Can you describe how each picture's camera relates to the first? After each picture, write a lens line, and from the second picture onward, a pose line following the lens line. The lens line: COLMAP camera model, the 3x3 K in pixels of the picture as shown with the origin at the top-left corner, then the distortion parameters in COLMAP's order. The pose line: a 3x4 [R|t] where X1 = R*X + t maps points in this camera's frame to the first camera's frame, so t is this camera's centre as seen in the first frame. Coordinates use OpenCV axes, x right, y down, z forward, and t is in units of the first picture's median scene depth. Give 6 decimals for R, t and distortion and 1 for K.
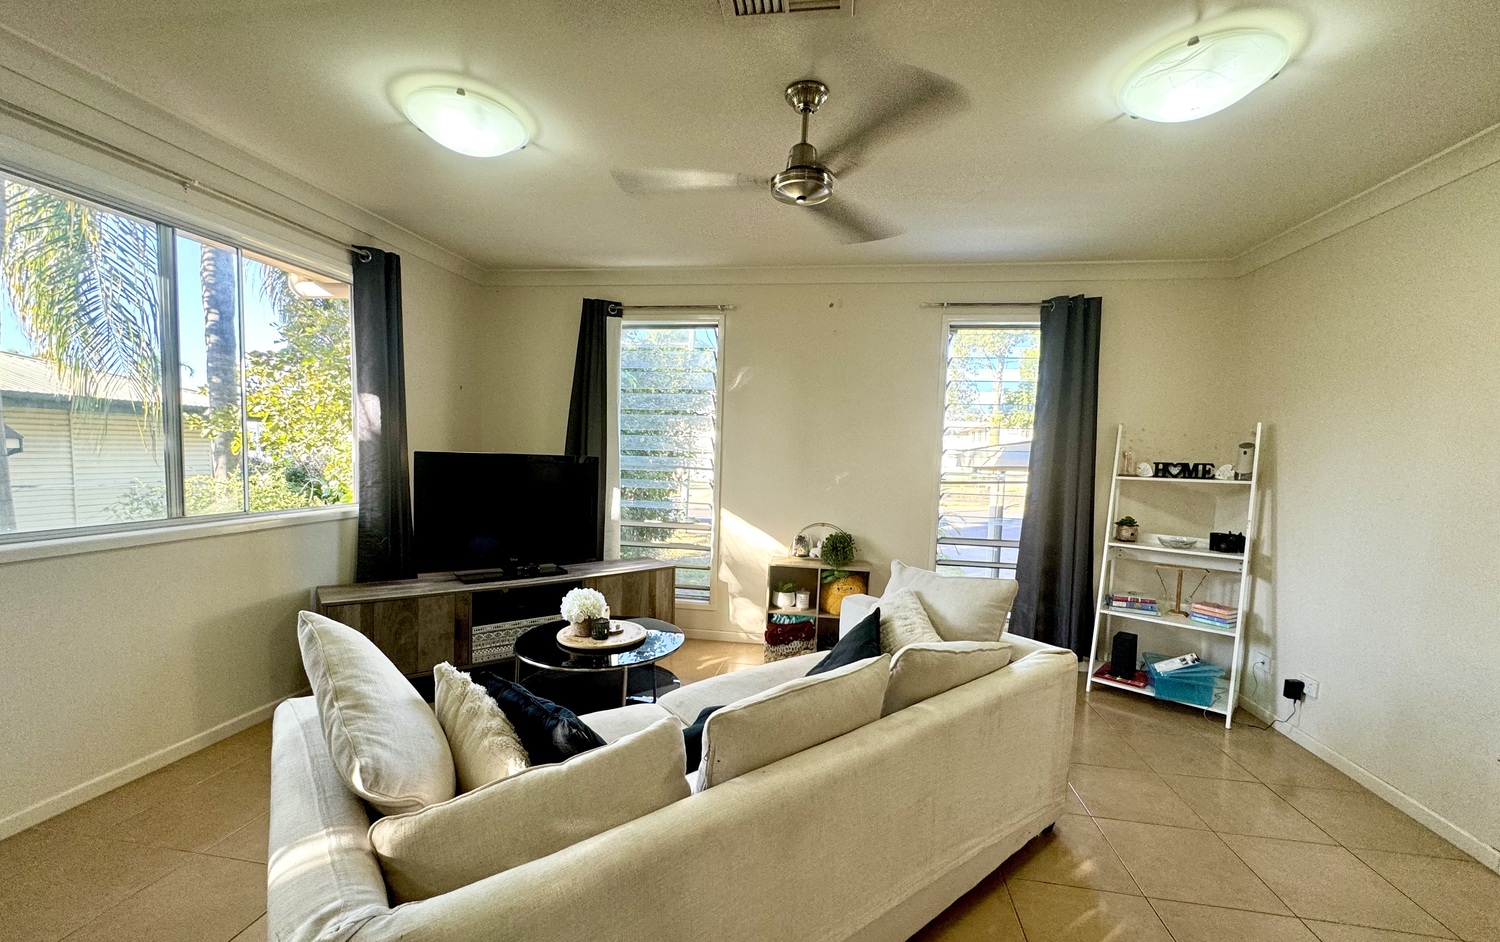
lens RADIAL K [[595.3, 0, 749.2], [0, 595.3, 501.0], [0, 0, 1]] dist [-0.000432, -0.000010]
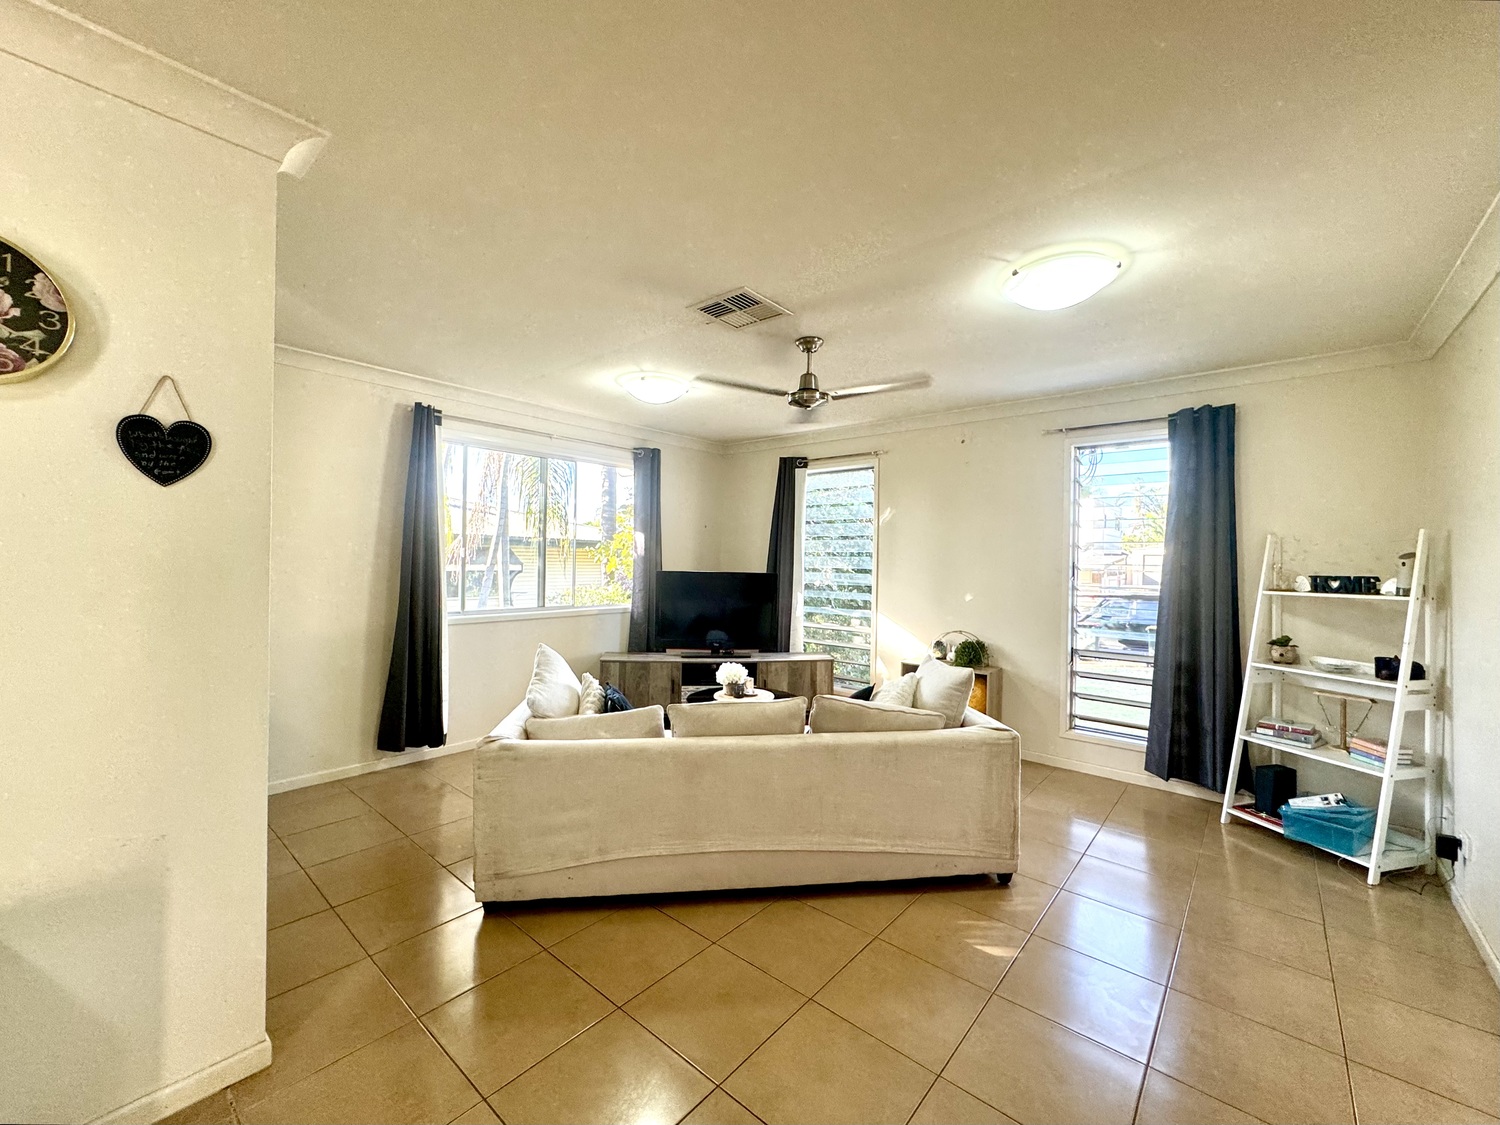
lens RADIAL K [[596.5, 0, 750.0], [0, 596.5, 562.5], [0, 0, 1]] dist [-0.000310, -0.000178]
pose [[0.855022, -0.015508, -0.518359, 0.435050], [-0.031955, 0.996078, -0.082509, 0.016902], [0.517606, 0.087111, 0.851173, -0.209431]]
